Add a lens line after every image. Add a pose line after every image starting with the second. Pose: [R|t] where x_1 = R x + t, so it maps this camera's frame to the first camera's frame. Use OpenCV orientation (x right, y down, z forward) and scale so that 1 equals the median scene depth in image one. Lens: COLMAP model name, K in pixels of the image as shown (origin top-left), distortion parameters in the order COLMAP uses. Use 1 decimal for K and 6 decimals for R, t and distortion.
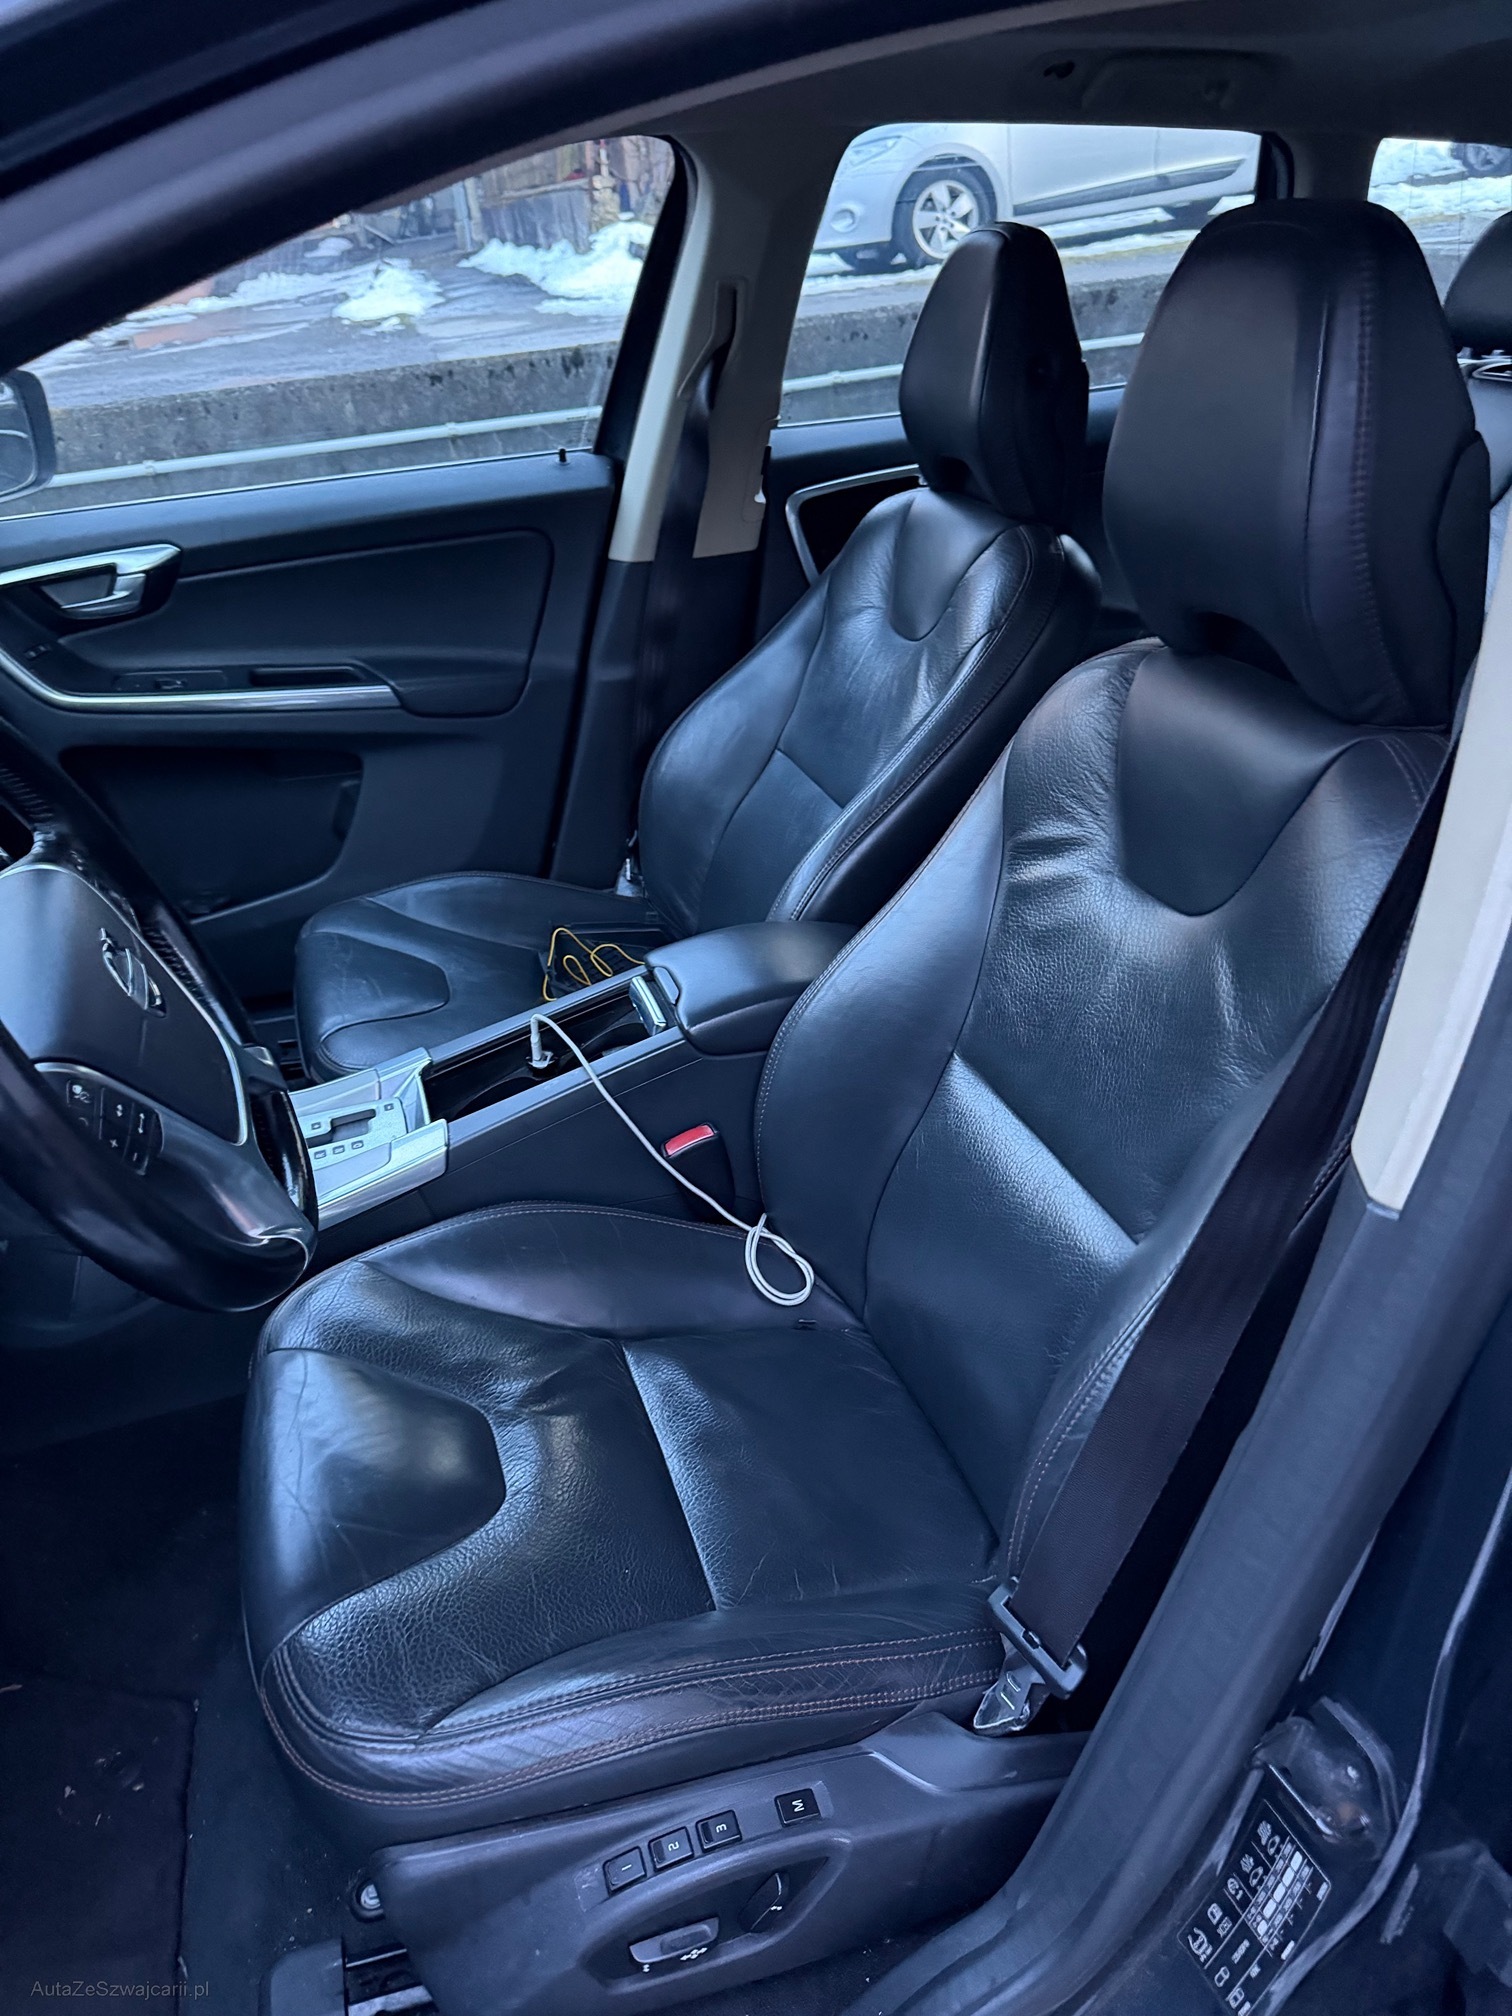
lens RADIAL K [[1414.4, 0, 756.0], [0, 1414.4, 1008.0], [0, 0, 1]] dist [-0.002209, -0.001317]
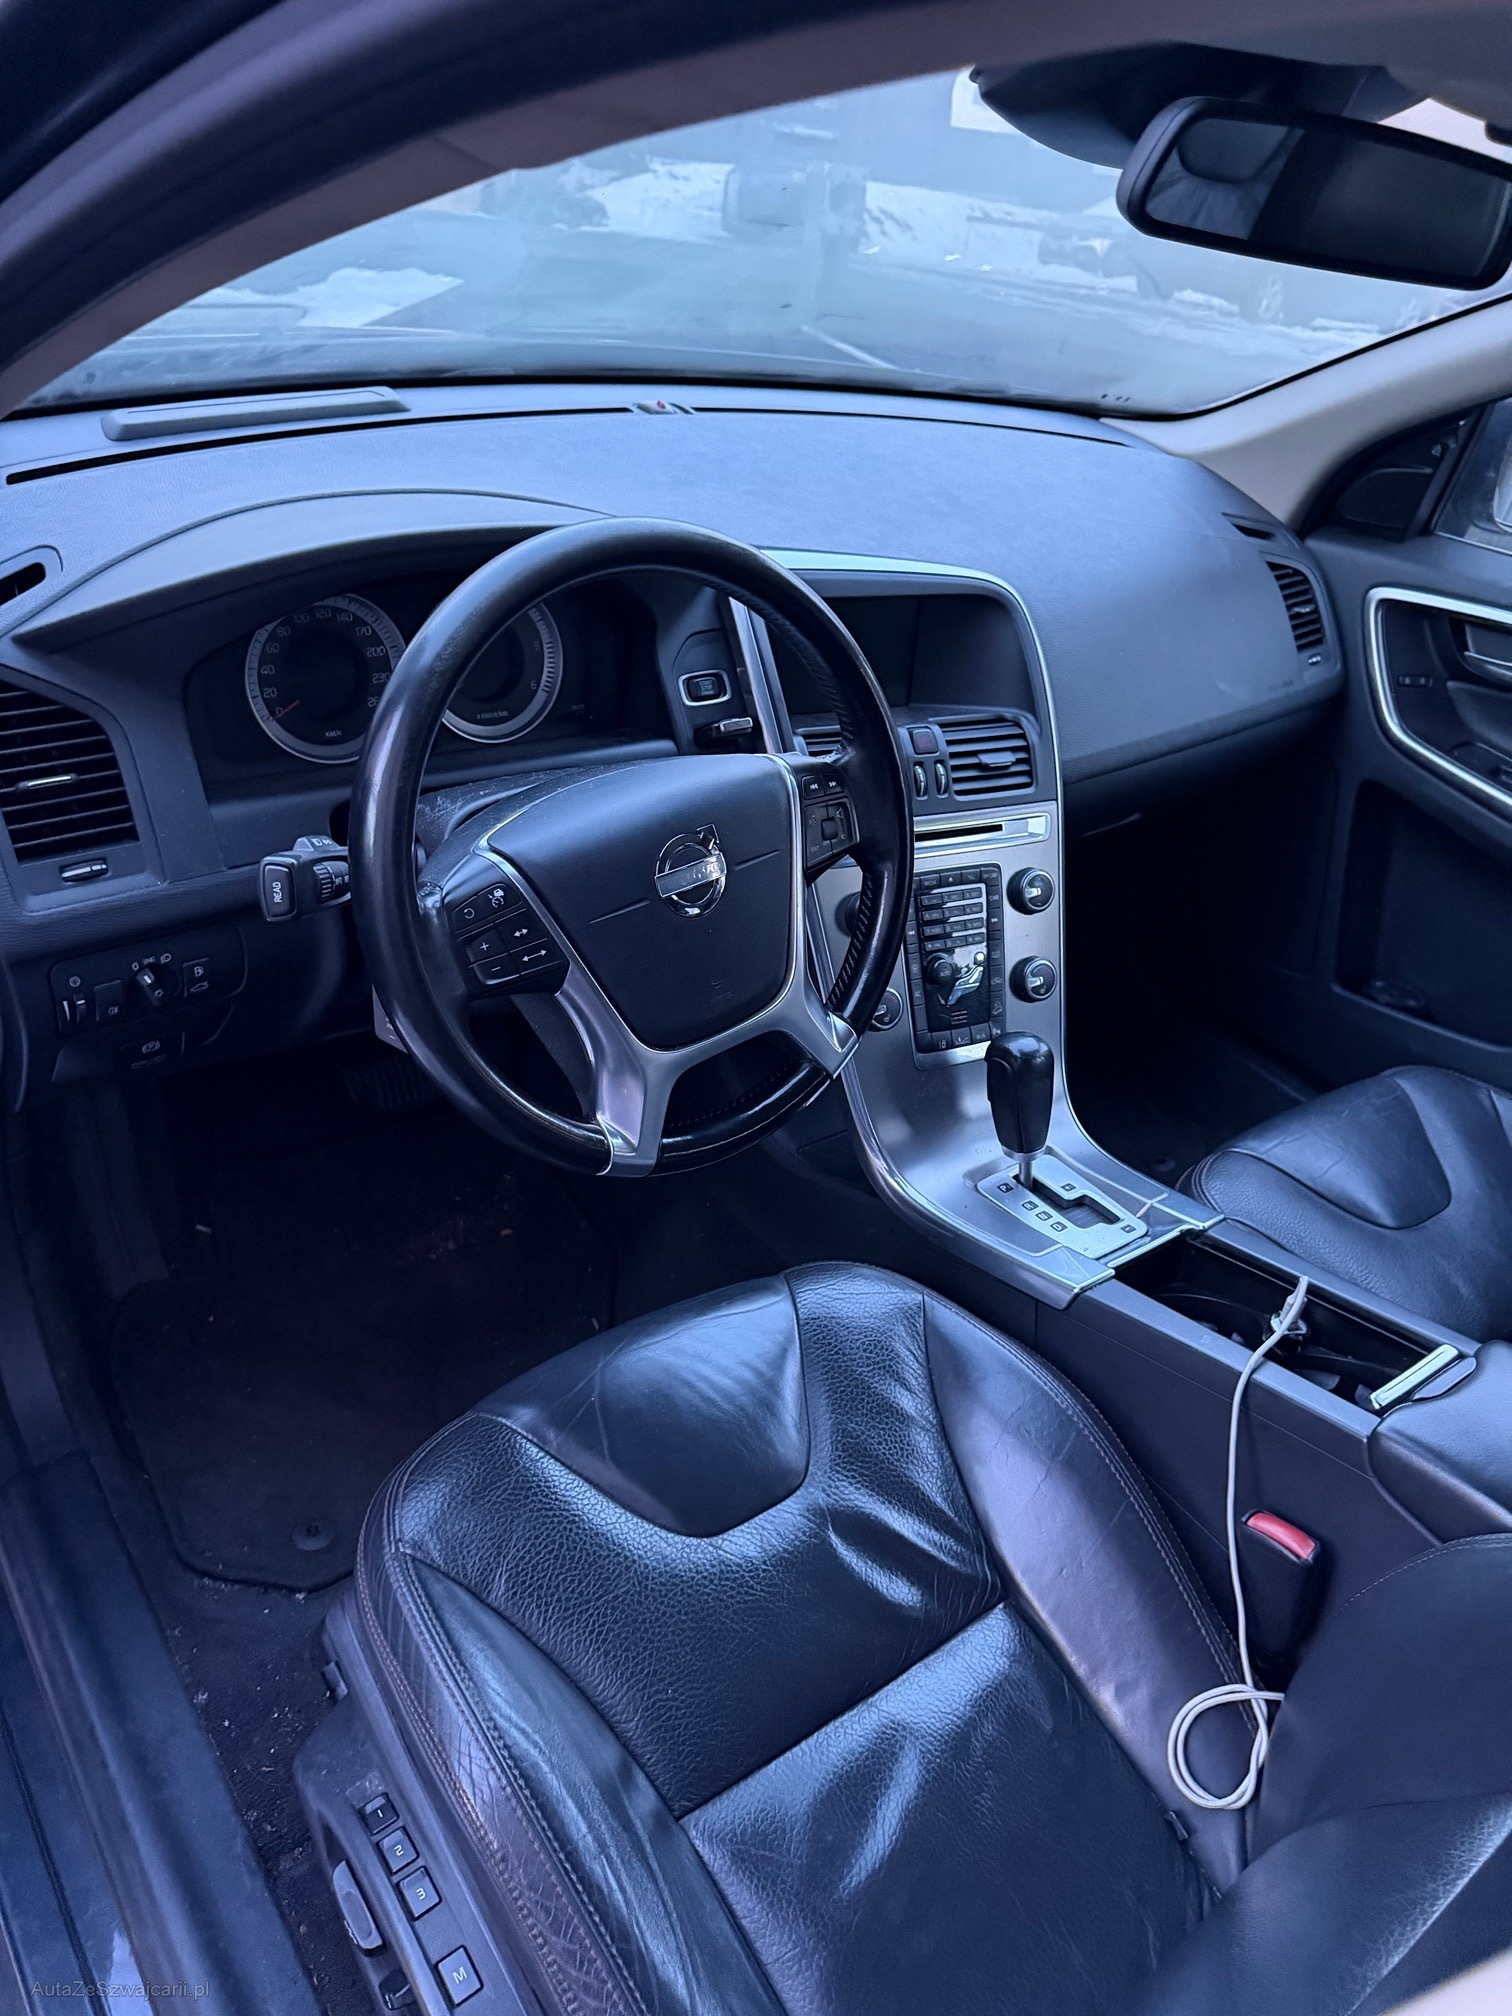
lens RADIAL K [[1414.4, 0, 756.0], [0, 1414.4, 1008.0], [0, 0, 1]] dist [-0.002209, -0.001317]
pose [[0.304300, 0.570260, -0.763024, 0.274980], [-0.576059, 0.748109, 0.329376, -0.196613], [0.758655, 0.339318, 0.556153, 0.286358]]
